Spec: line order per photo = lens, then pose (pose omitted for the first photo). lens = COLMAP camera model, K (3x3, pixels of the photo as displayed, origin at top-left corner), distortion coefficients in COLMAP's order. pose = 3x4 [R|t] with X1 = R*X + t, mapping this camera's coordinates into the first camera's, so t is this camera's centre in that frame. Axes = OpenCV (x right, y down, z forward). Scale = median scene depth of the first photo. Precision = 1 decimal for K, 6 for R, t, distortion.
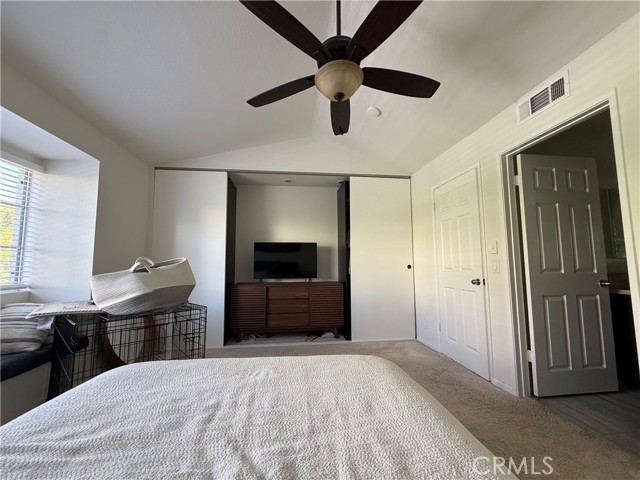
lens RADIAL K [[255.0, 0, 315.7], [0, 255.0, 243.9], [0, 0, 1]] dist [-0.002700, 0.000627]
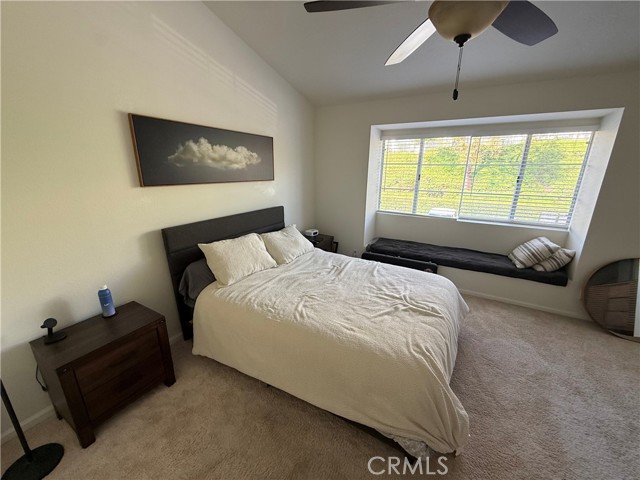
lens RADIAL K [[255.0, 0, 317.4], [0, 255.0, 241.4], [0, 0, 1]] dist [-0.002700, 0.000627]
pose [[-0.585306, 0.226773, -0.778454, 1.515580], [0.061708, 0.969766, 0.236107, -0.352916], [0.808461, 0.090158, -0.581603, 1.680118]]
